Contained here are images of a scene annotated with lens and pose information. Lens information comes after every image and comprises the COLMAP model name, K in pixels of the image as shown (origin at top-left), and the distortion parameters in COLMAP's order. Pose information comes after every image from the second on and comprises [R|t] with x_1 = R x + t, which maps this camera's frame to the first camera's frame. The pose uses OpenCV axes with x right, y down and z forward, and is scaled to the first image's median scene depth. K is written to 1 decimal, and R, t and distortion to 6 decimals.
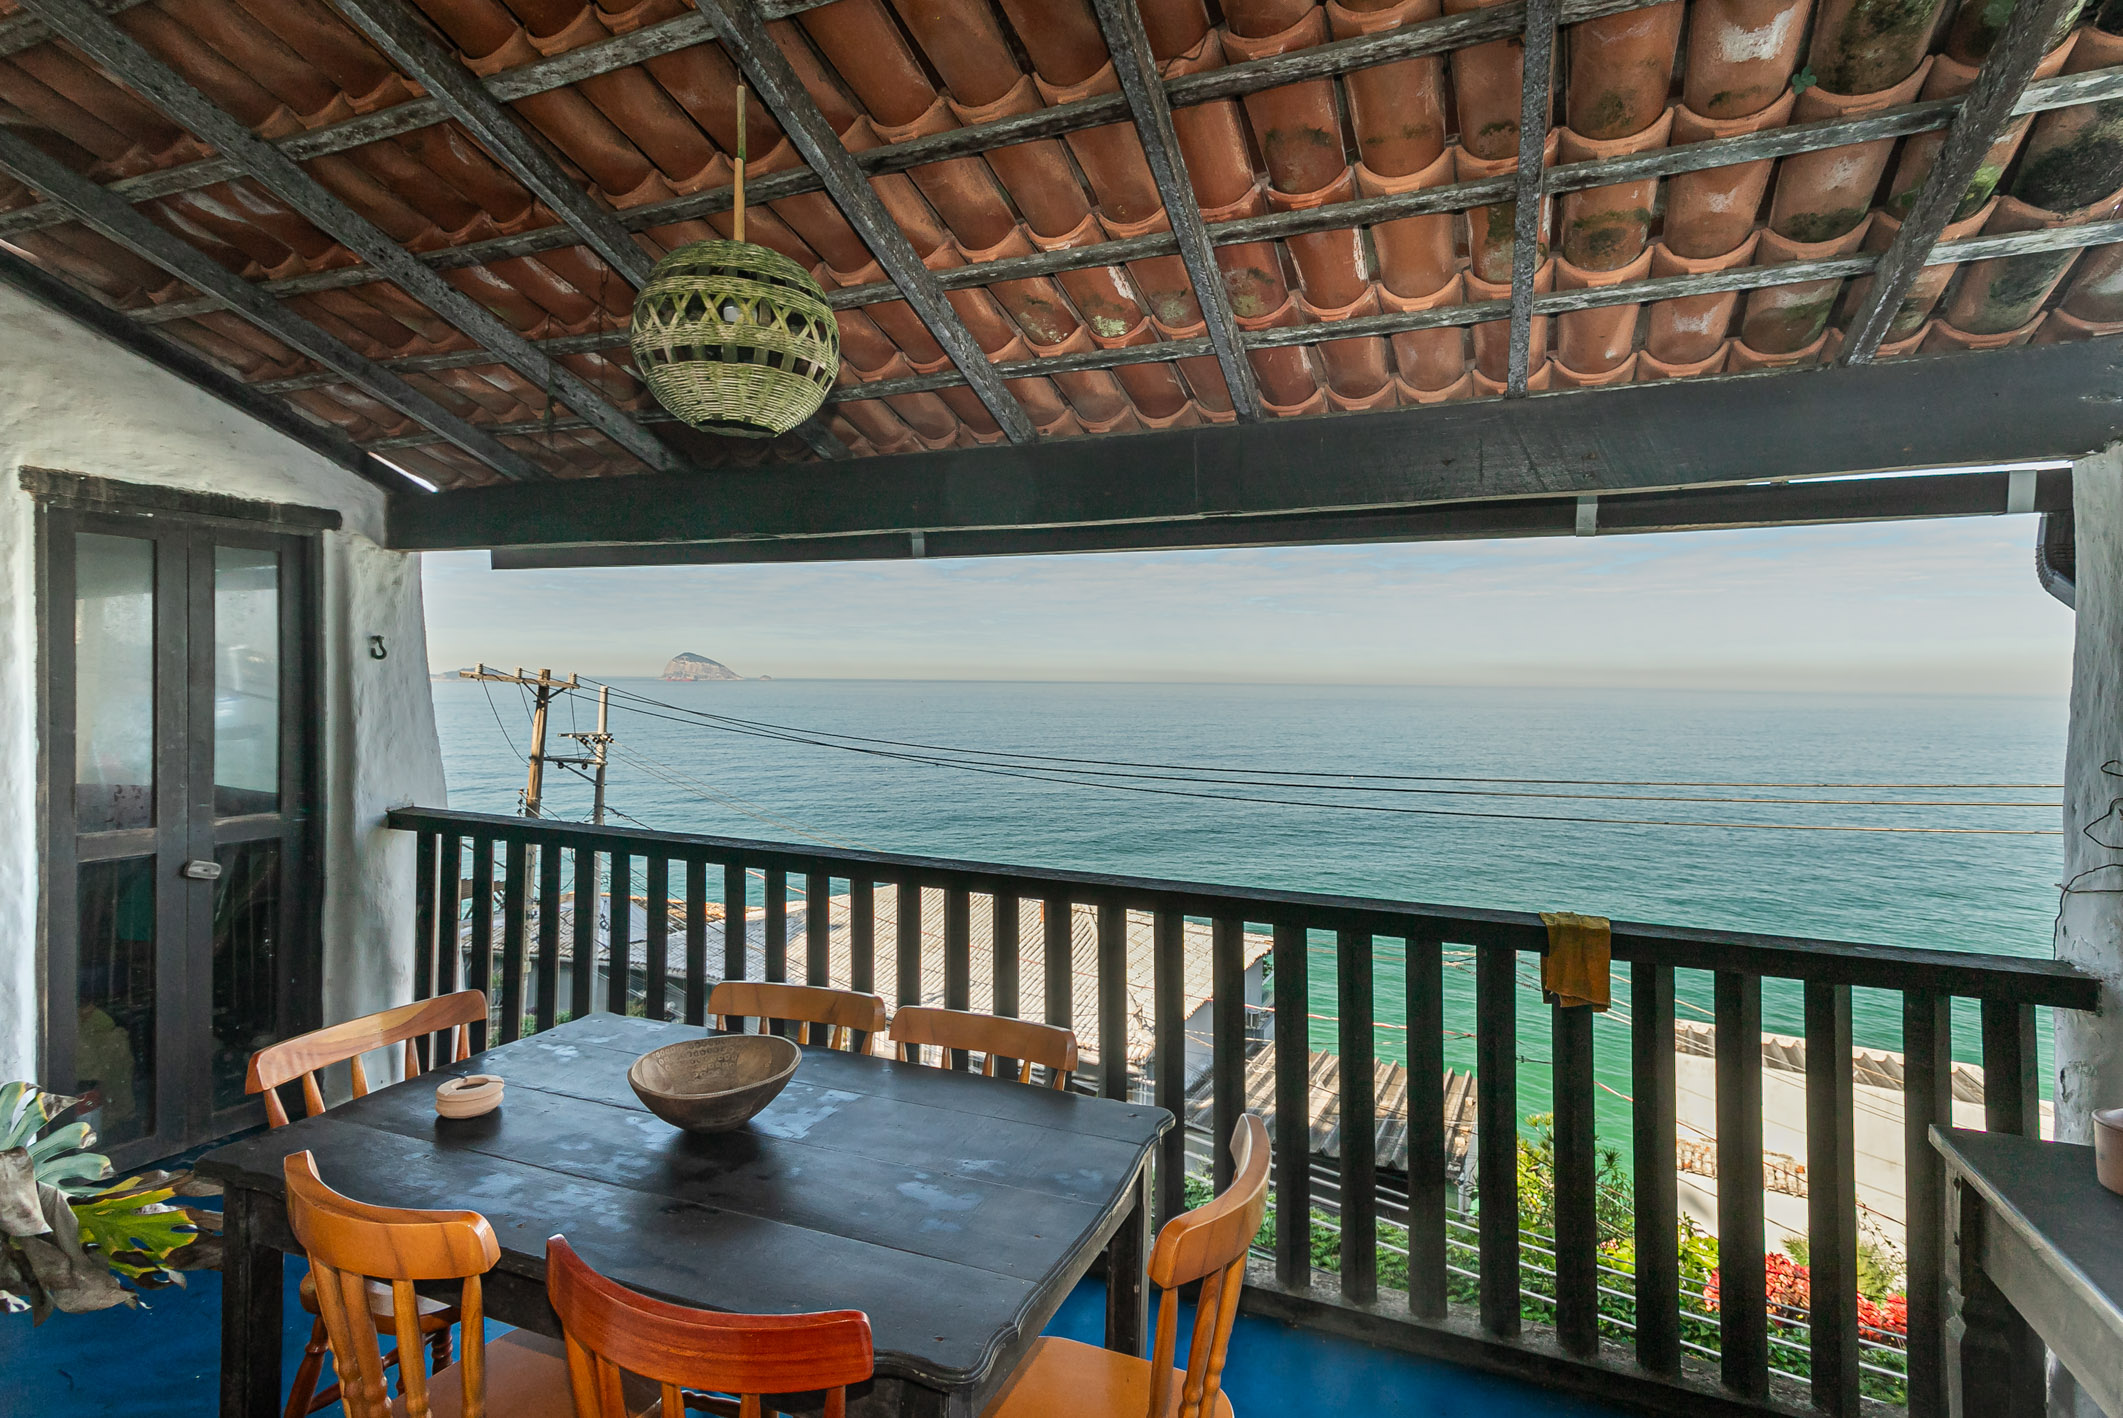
lens RADIAL K [[1043.8, 0, 1062.4], [0, 1043.8, 670.8], [0, 0, 1]] dist [0.005056, 0.001243]
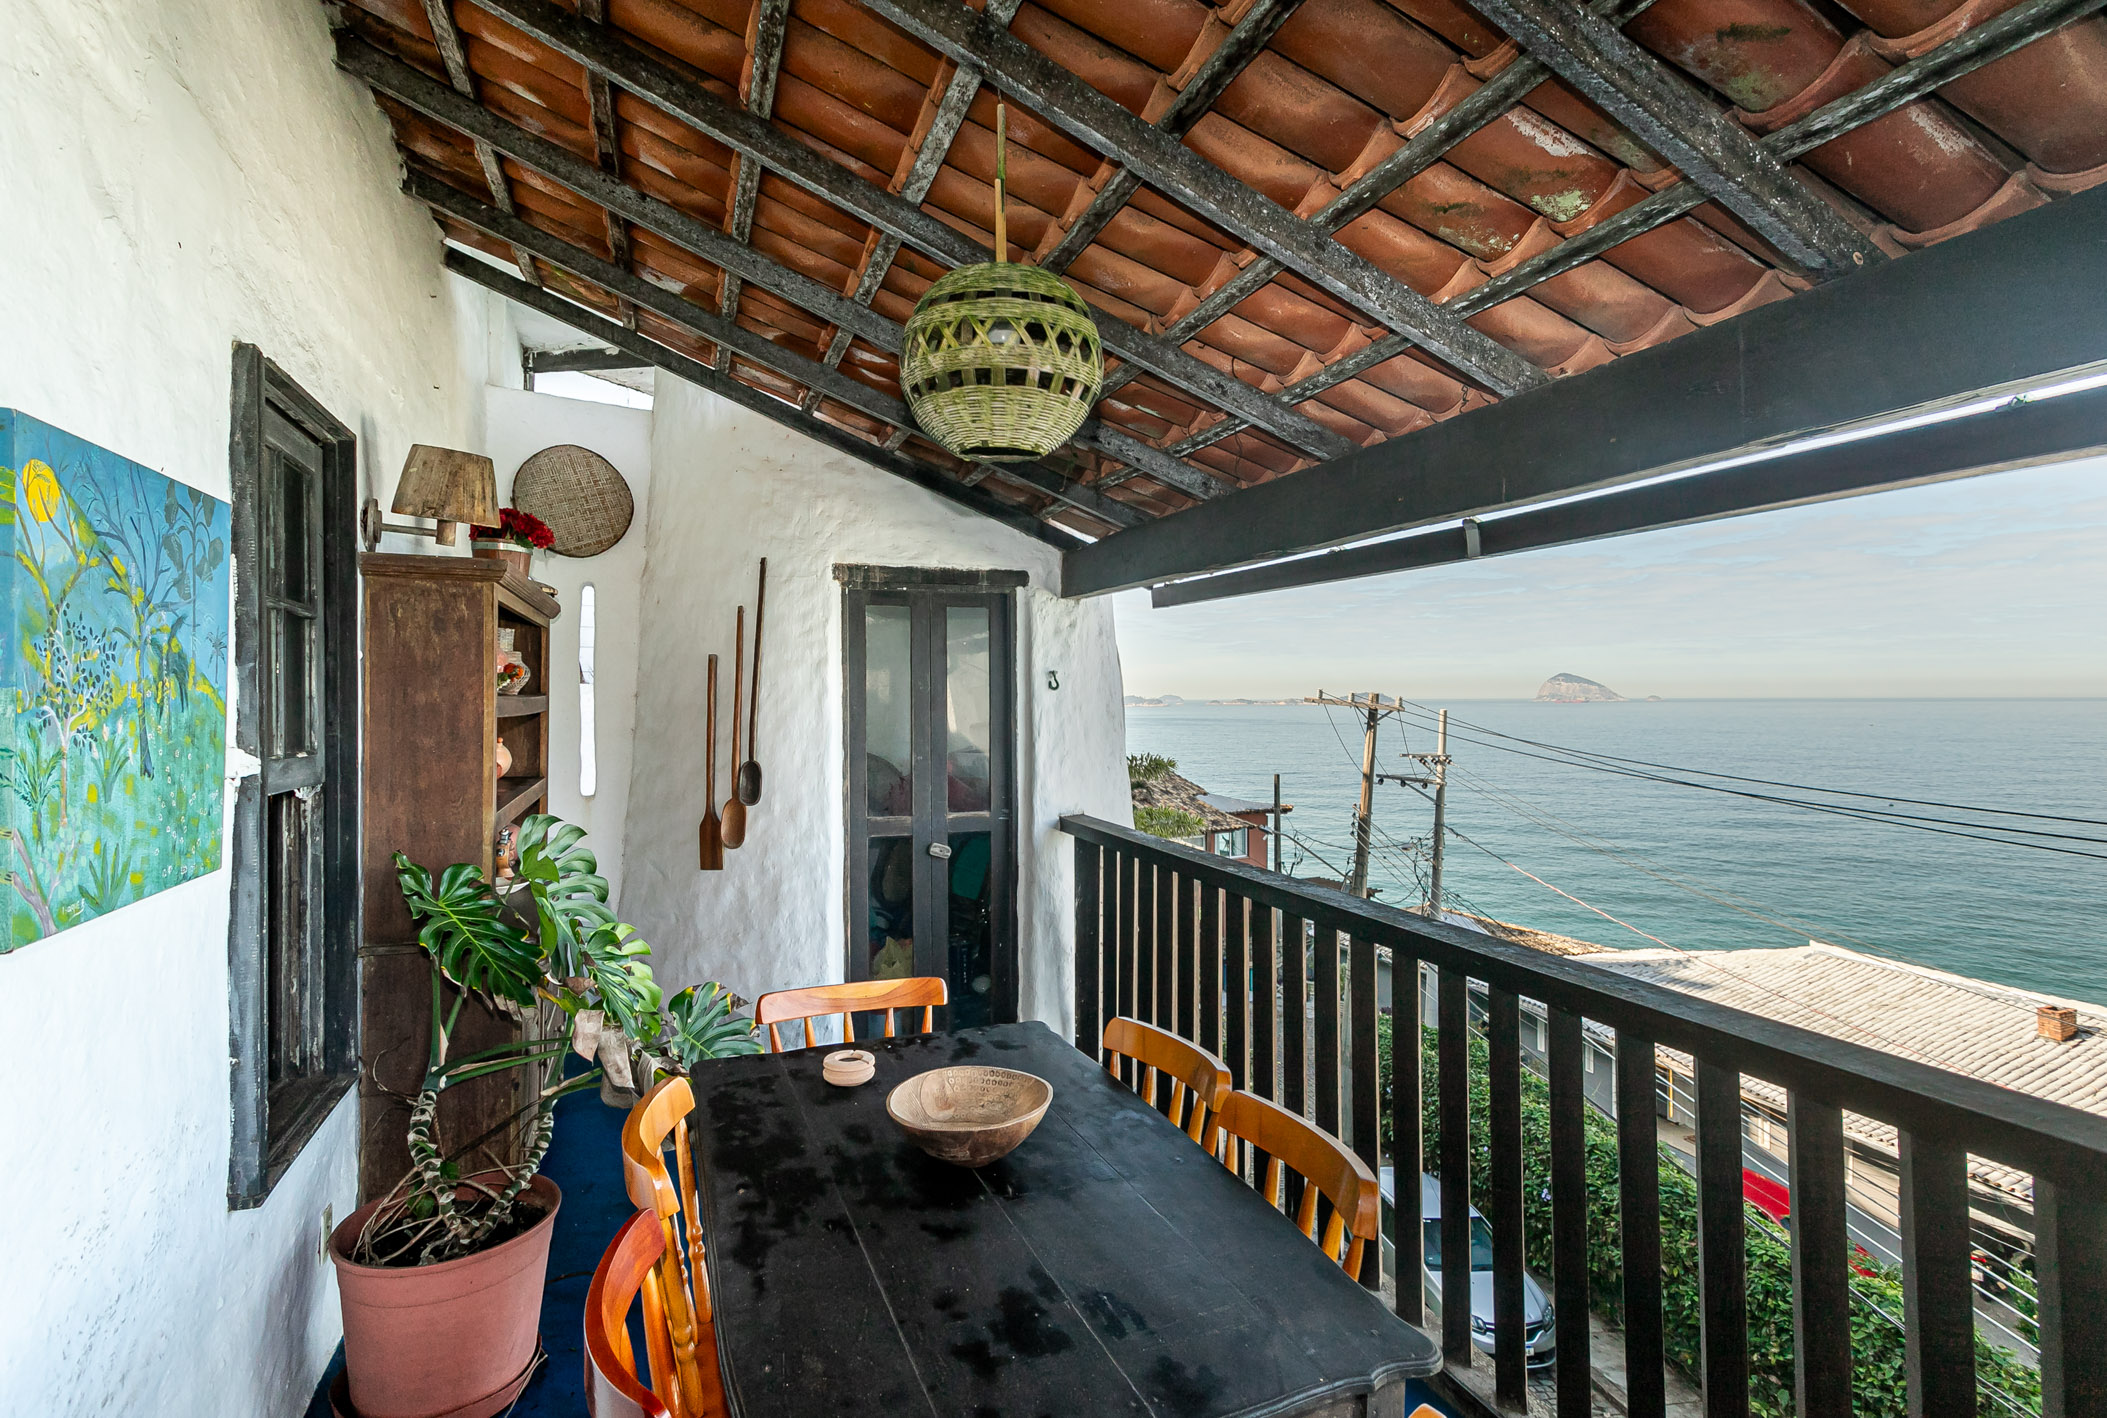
lens RADIAL K [[1027.2, 0, 1055.0], [0, 1027.2, 688.6], [0, 0, 1]] dist [0.002652, 0.006392]
pose [[0.691079, -0.018082, -0.722553, 0.224132], [0.015030, 0.999830, -0.010645, -0.000035], [0.722623, -0.003504, 0.691234, 0.197469]]
